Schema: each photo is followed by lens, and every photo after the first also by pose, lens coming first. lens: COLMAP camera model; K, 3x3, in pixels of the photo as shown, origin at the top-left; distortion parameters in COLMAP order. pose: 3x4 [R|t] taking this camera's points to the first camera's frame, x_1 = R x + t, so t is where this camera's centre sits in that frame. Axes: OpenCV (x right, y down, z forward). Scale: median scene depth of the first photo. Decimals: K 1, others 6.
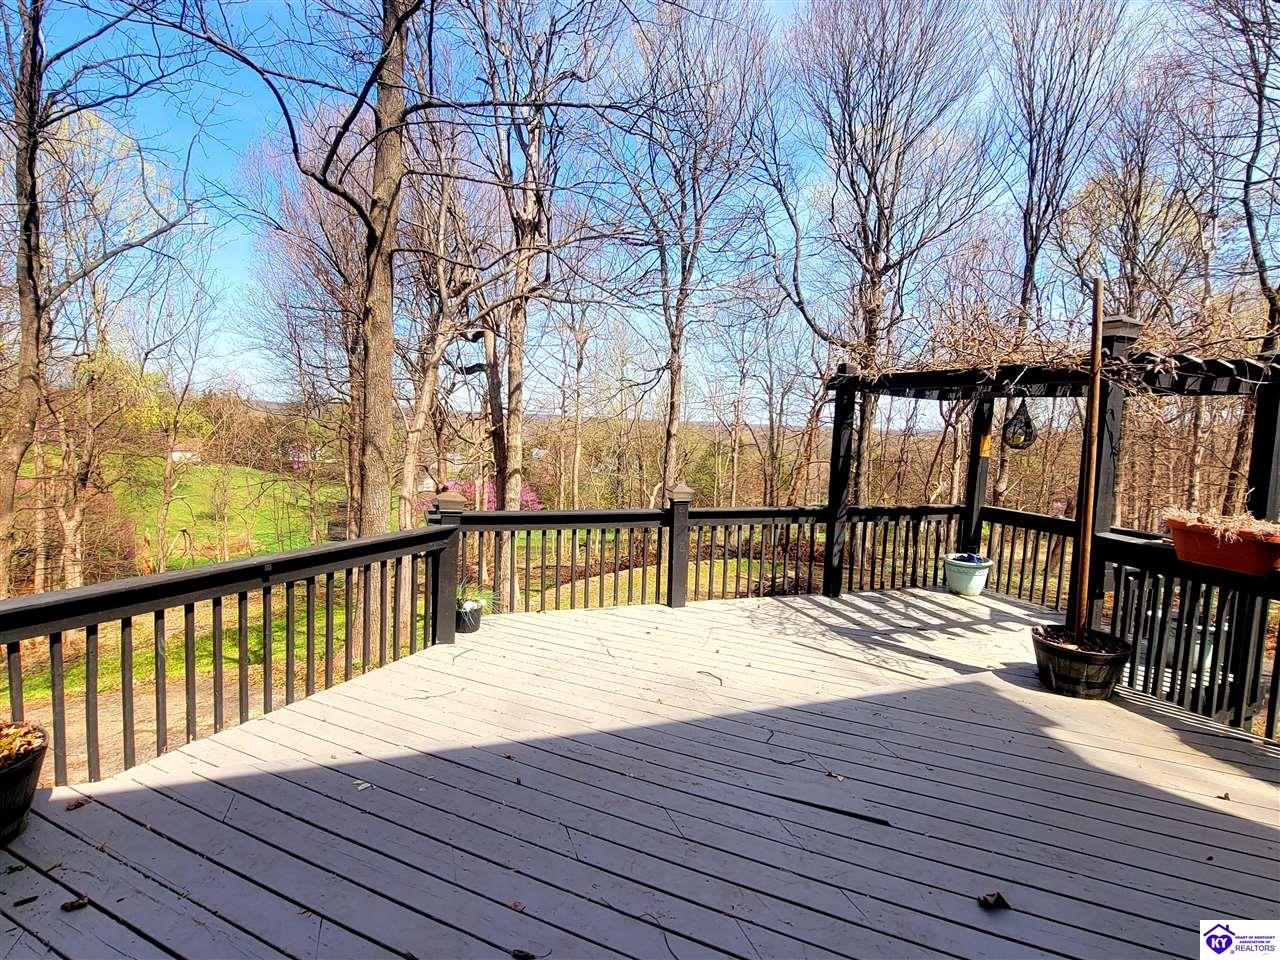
lens RADIAL K [[657.6, 0, 641.6], [0, 657.6, 481.8], [0, 0, 1]] dist [-0.004596, -0.000738]
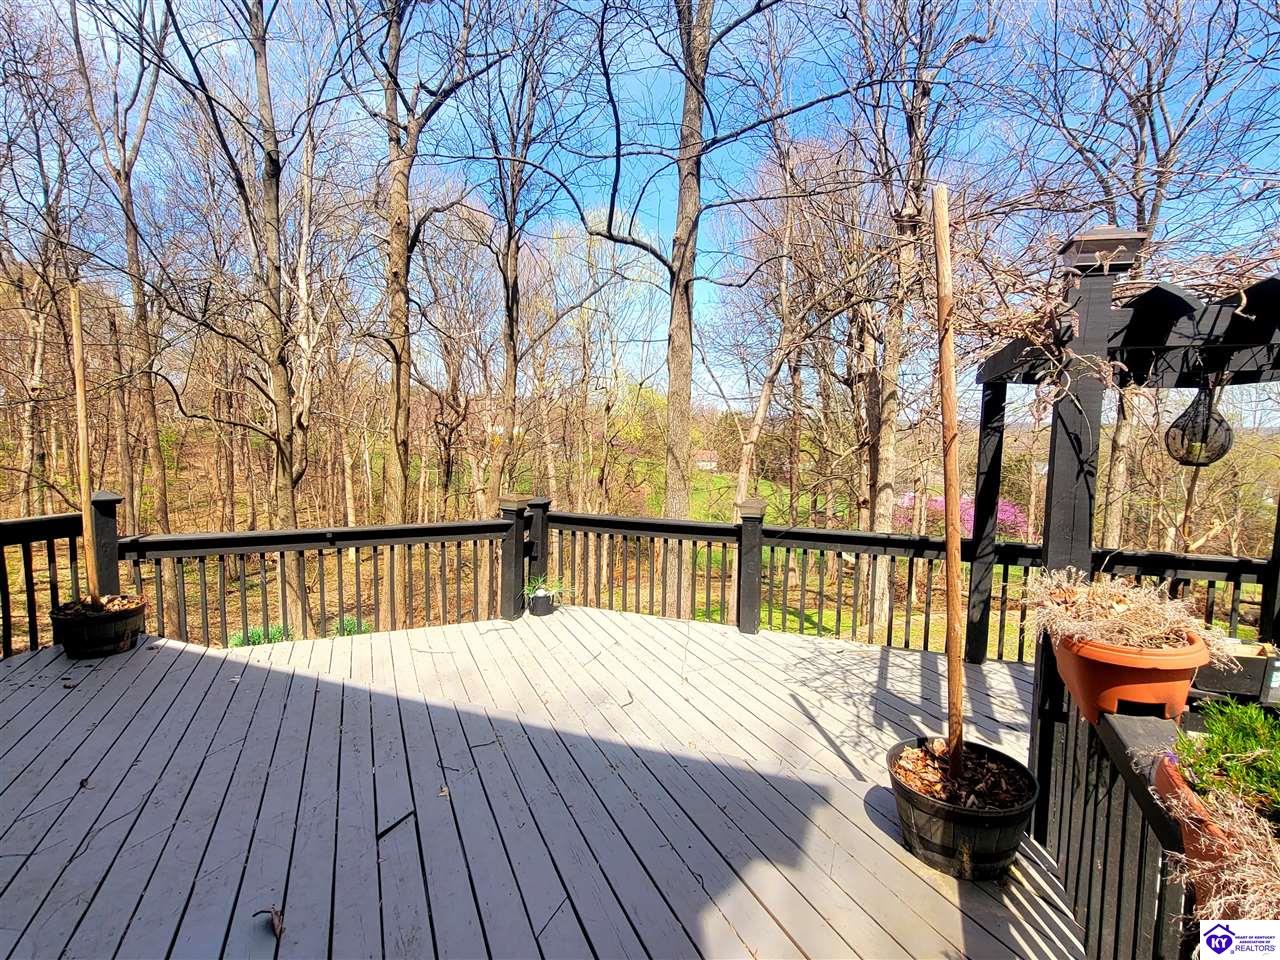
lens RADIAL K [[657.6, 0, 640.1], [0, 657.6, 483.0], [0, 0, 1]] dist [-0.004596, -0.000738]
pose [[0.745450, 0.033313, -0.665729, 0.219025], [-0.044828, 0.998995, -0.000206, -0.004300], [0.665053, 0.029997, 0.746194, 0.086085]]
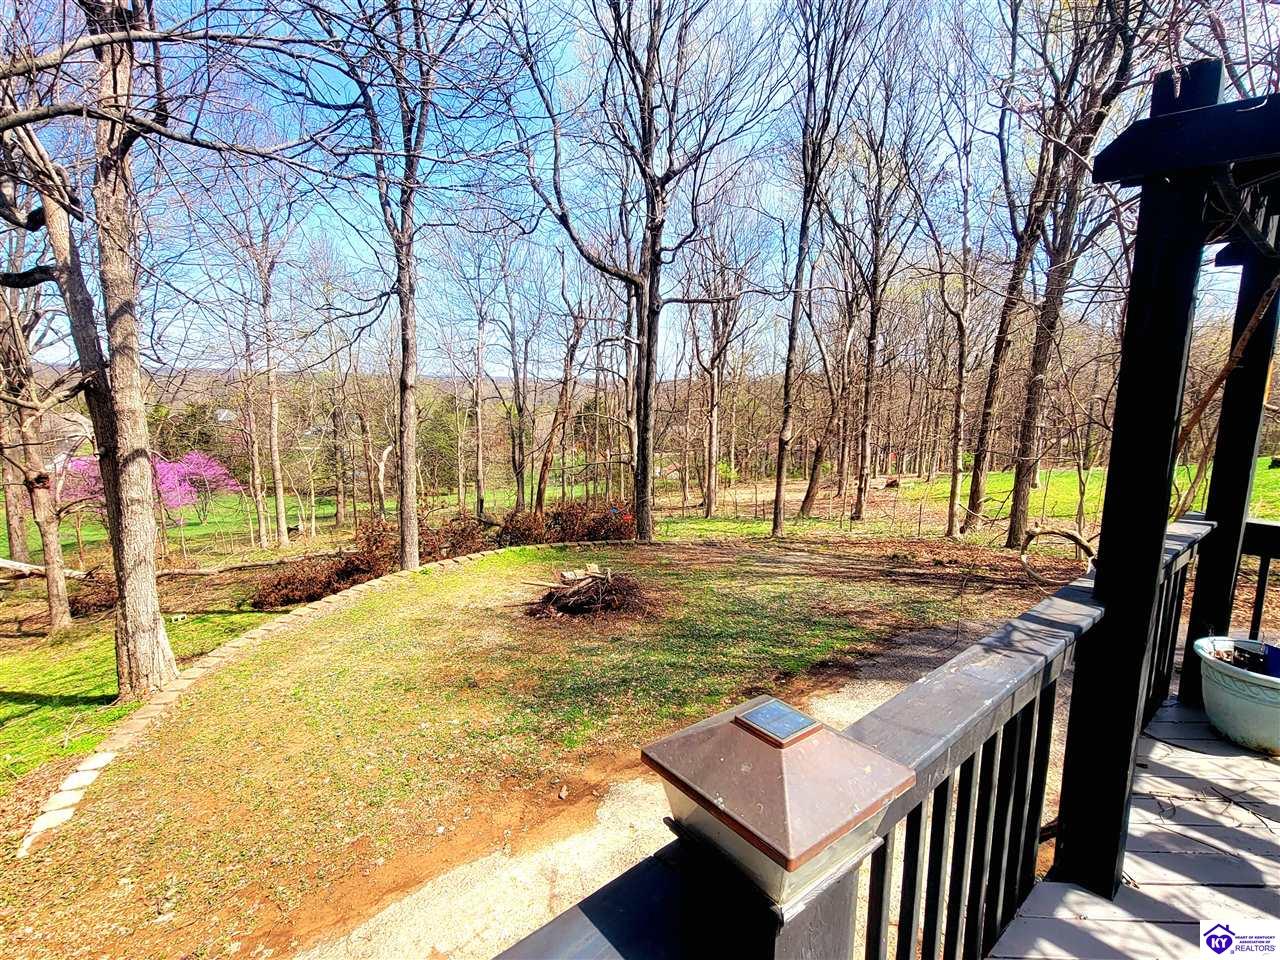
lens RADIAL K [[657.6, 0, 644.0], [0, 657.6, 481.5], [0, 0, 1]] dist [-0.004596, -0.000738]
pose [[0.918999, -0.077555, 0.386557, -0.003588], [0.049768, 0.995438, 0.081399, -0.020160], [-0.391106, -0.055567, 0.918667, 0.359678]]
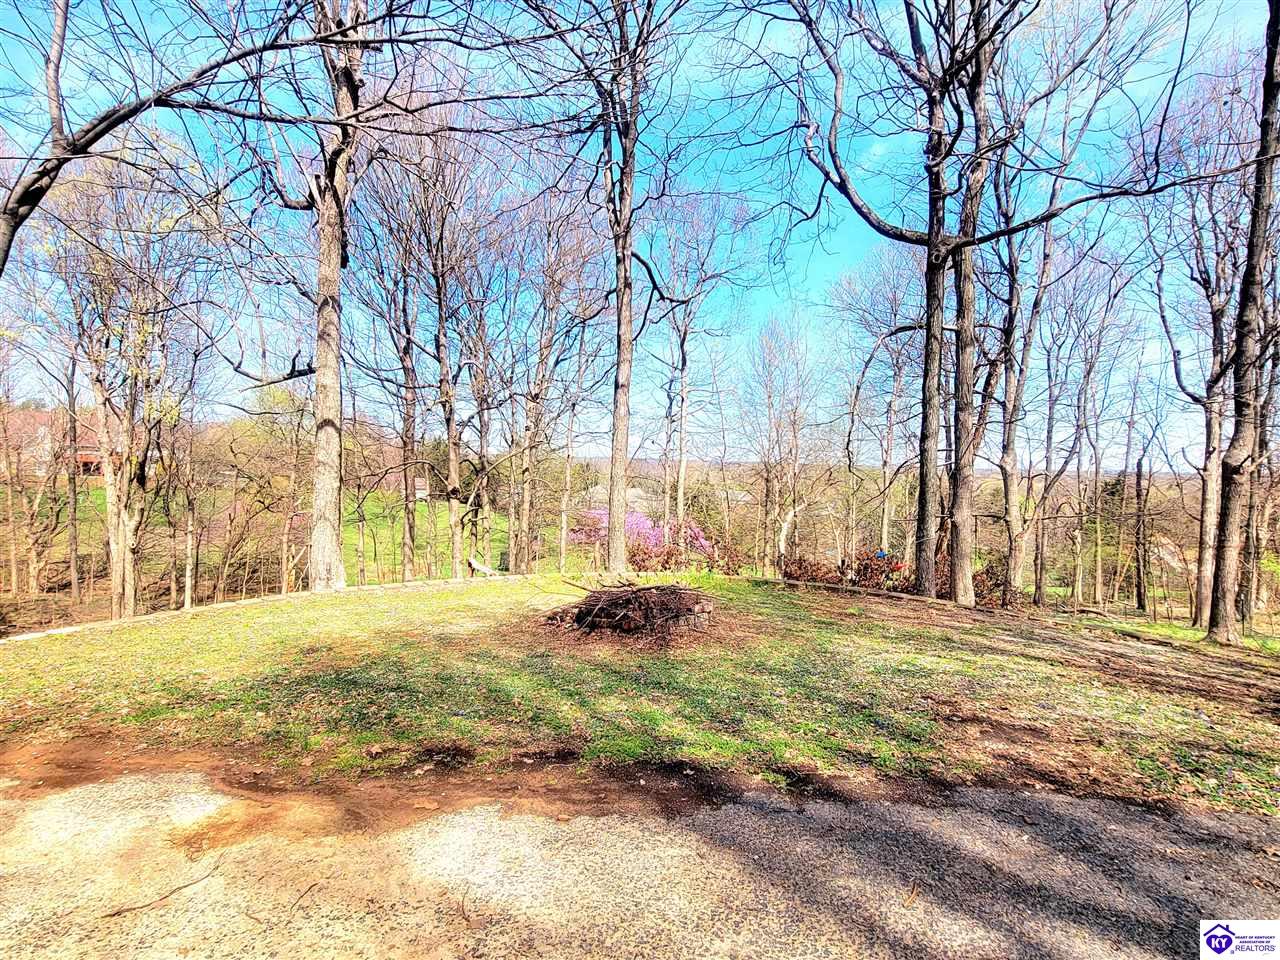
lens RADIAL K [[657.6, 0, 641.0], [0, 657.6, 481.9], [0, 0, 1]] dist [-0.004596, -0.000738]
pose [[0.941645, -0.008454, -0.336501, 0.455722], [-0.015900, 0.997452, -0.069553, 0.114928], [0.336232, 0.070845, 0.939111, 0.594226]]
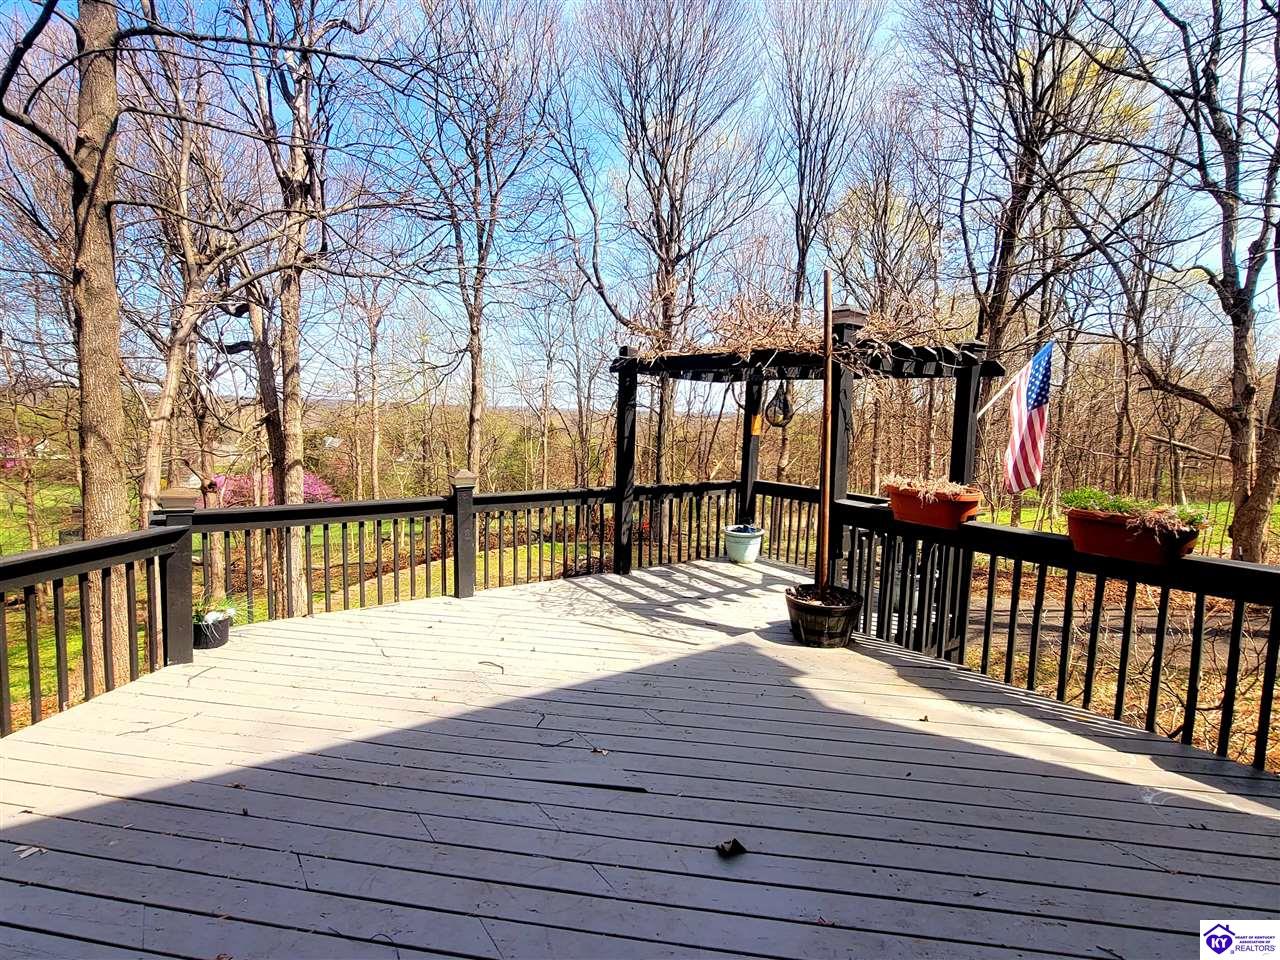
lens RADIAL K [[657.6, 0, 643.1], [0, 657.6, 483.0], [0, 0, 1]] dist [-0.004596, -0.000738]
pose [[0.959818, -0.039608, 0.277815, 0.017714], [0.032590, 0.999023, 0.029834, 0.001289], [-0.278725, -0.019581, 0.960171, 0.003268]]
